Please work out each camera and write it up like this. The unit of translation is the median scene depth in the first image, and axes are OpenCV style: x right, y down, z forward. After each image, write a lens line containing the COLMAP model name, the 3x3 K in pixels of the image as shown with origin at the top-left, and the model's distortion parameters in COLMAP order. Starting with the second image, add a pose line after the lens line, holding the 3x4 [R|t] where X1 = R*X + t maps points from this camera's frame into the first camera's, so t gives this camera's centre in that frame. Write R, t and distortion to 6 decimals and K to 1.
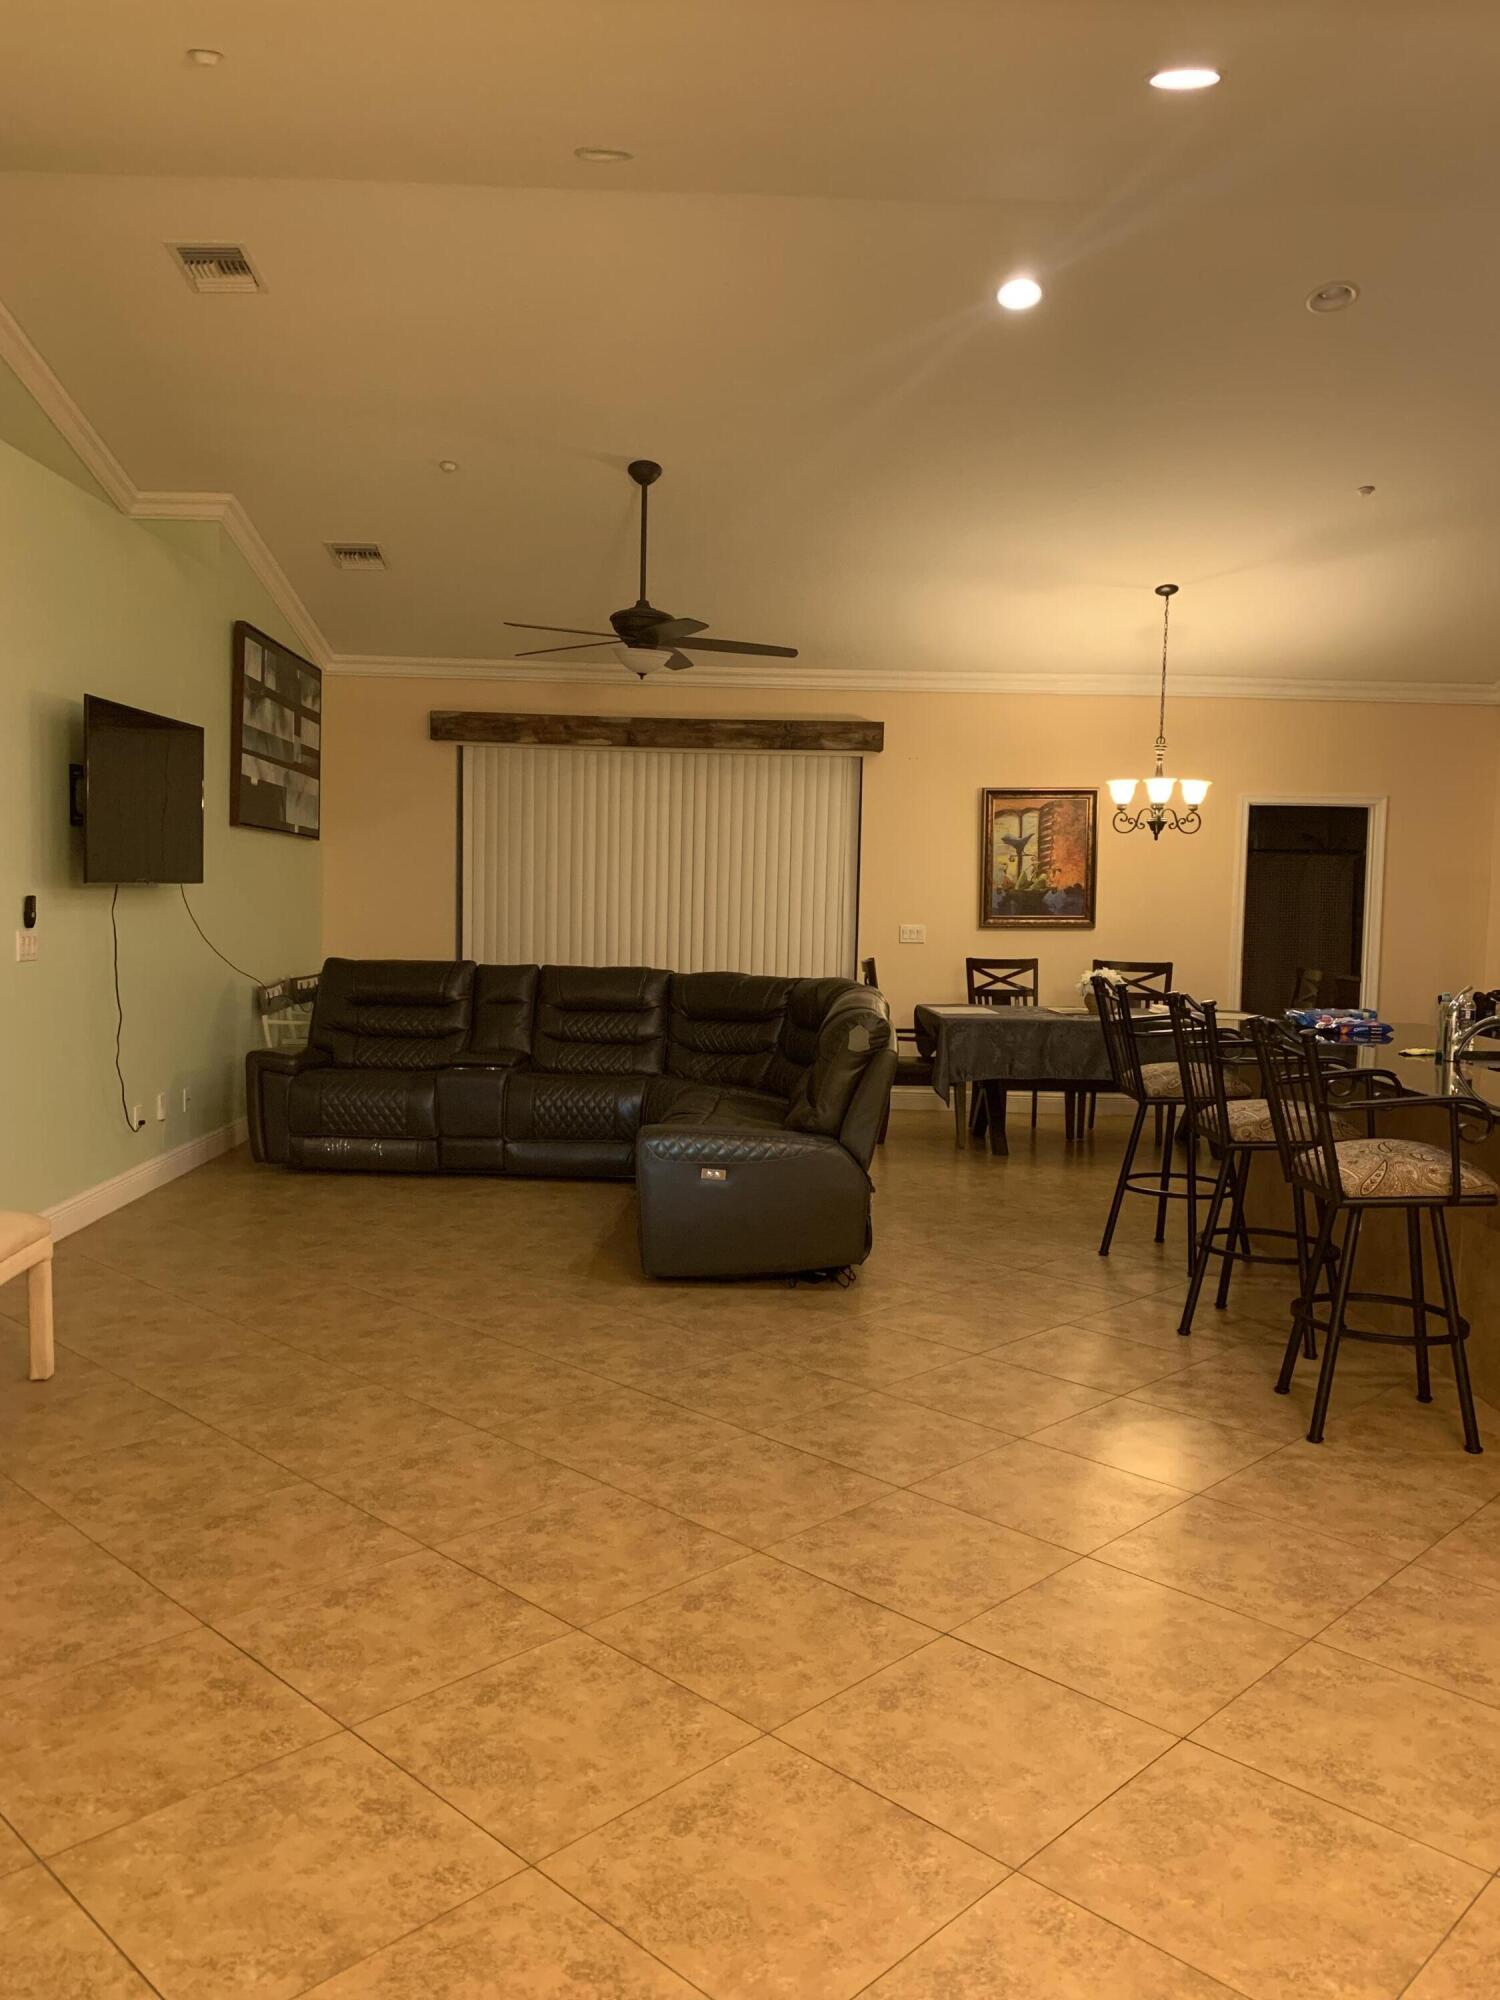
lens RADIAL K [[1511.2, 0, 750.0], [0, 1511.2, 1000.0], [0, 0, 1]] dist [0.009671, 0.000762]
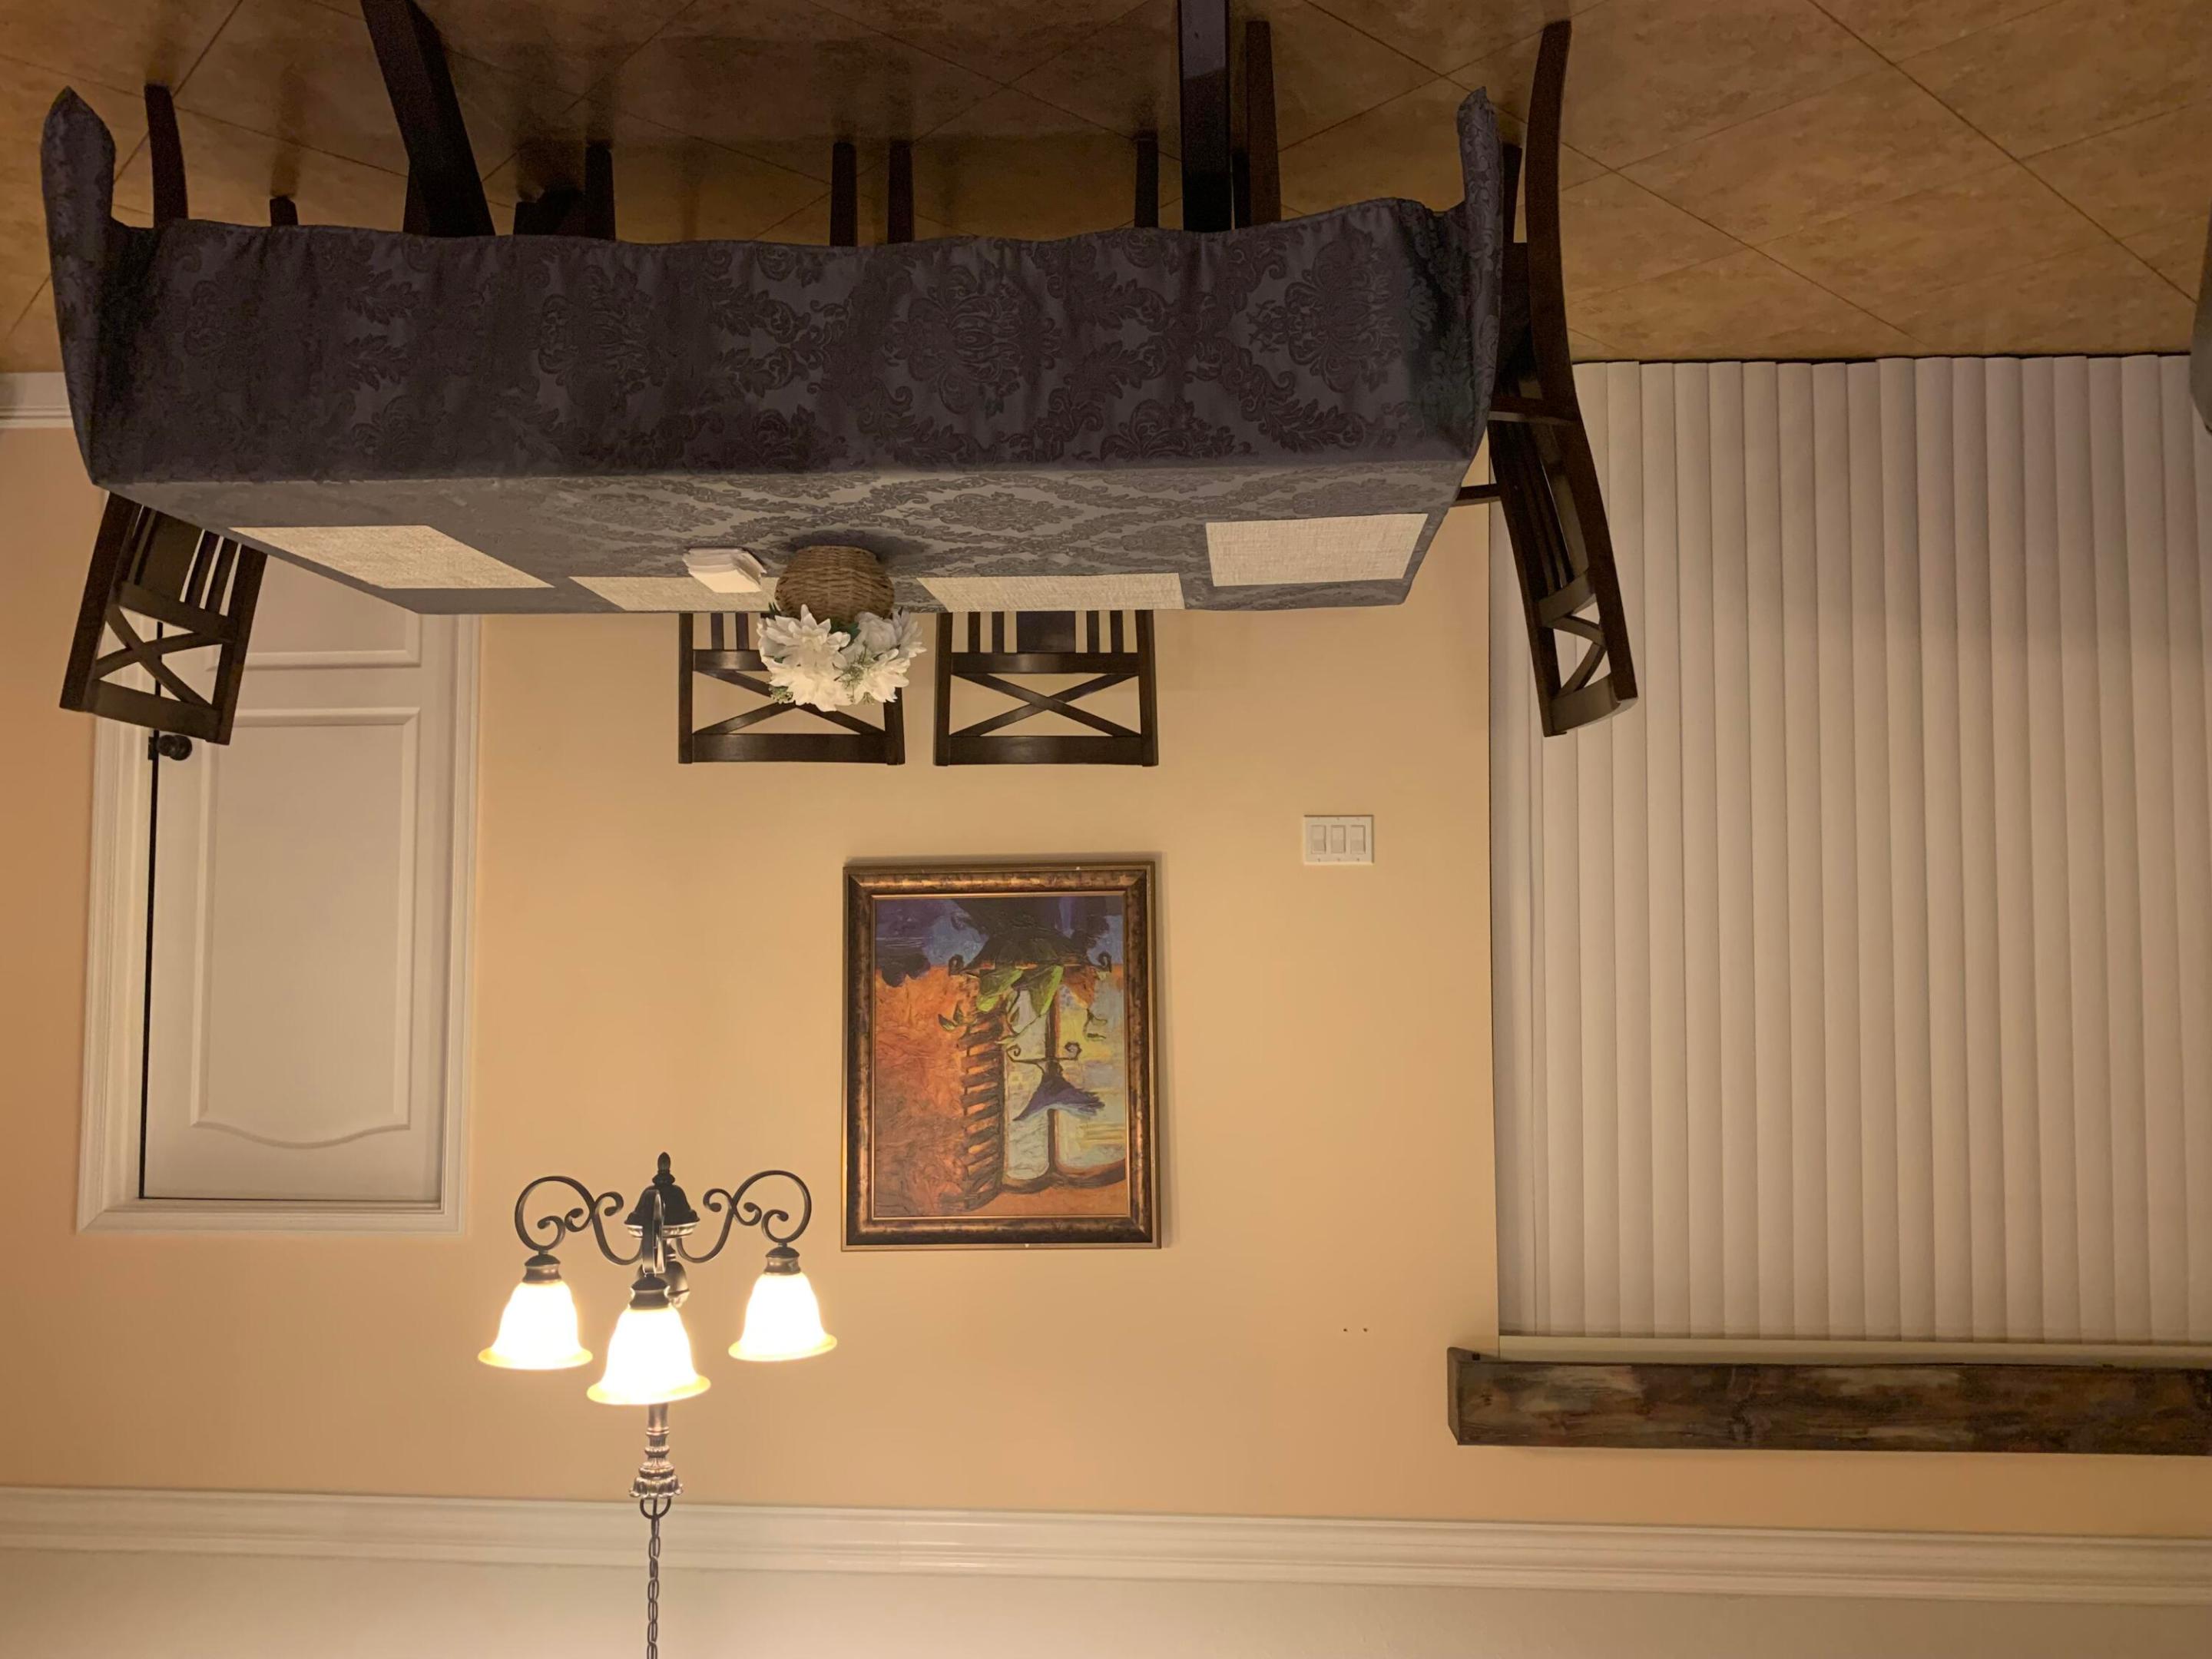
lens RADIAL K [[1671.4, 0, 1106.0], [0, 1671.4, 829.5], [0, 0, 1]] dist [0.009671, 0.000762]
pose [[-0.999087, 0.017416, 0.038999, 0.149065], [-0.017898, -0.999767, -0.012052, -0.035231], [0.038780, -0.012739, 0.999167, 0.598760]]
